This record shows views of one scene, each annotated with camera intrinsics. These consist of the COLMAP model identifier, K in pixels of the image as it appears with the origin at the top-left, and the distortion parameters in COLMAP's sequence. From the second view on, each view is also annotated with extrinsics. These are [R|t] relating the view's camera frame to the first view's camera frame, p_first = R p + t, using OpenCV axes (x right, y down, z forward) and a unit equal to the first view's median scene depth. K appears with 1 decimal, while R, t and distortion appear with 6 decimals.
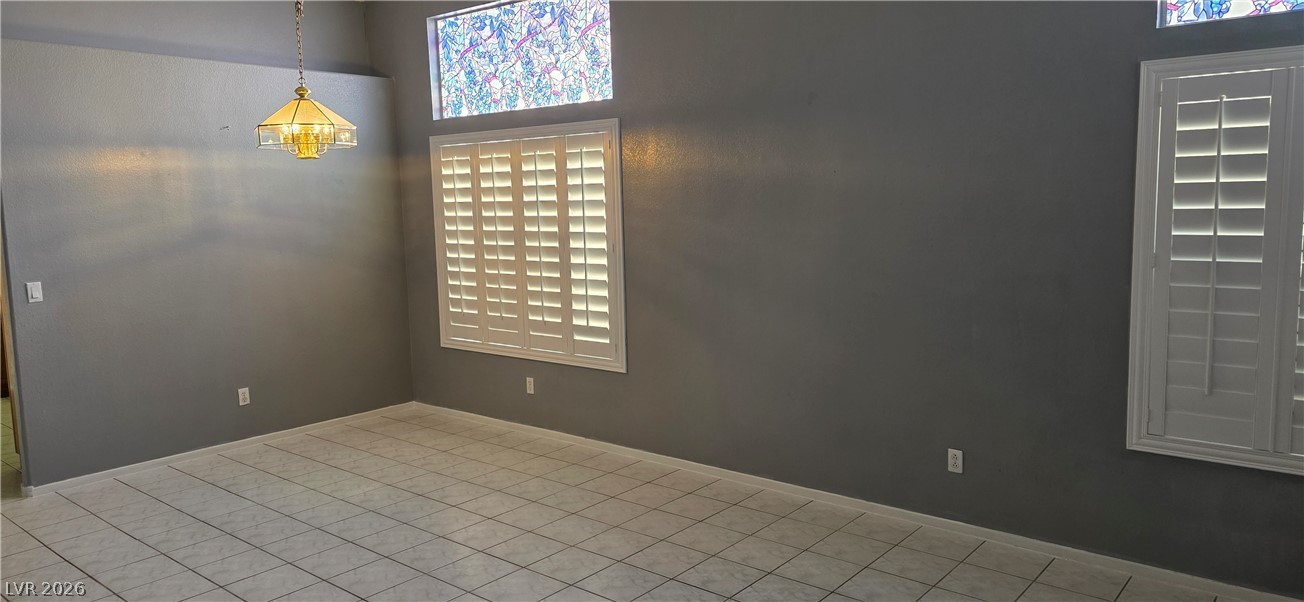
lens RADIAL K [[864.5, 0, 654.7], [0, 864.5, 294.9], [0, 0, 1]] dist [0.098007, -0.067104]
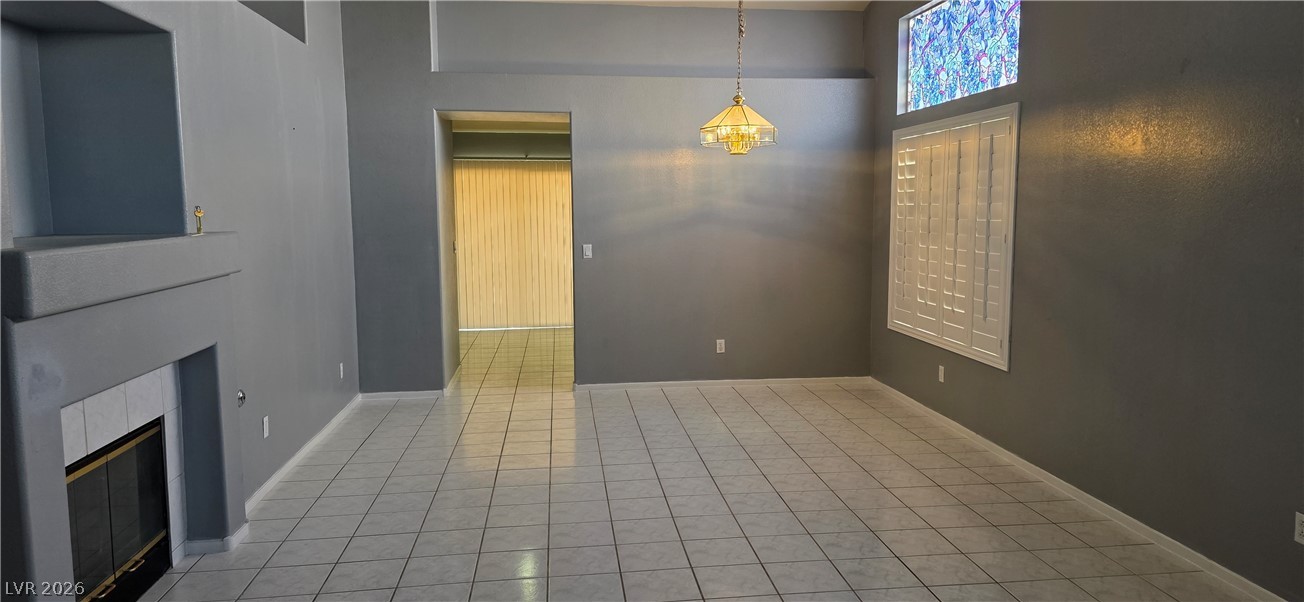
lens RADIAL K [[861.4, 0, 682.7], [0, 861.4, 304.0], [0, 0, 1]] dist [0.107587, -0.100863]
pose [[0.750326, 0.096533, -0.653981, 0.410899], [-0.087961, 0.995063, 0.045960, 0.005125], [0.655189, 0.023040, 0.755113, 0.050207]]
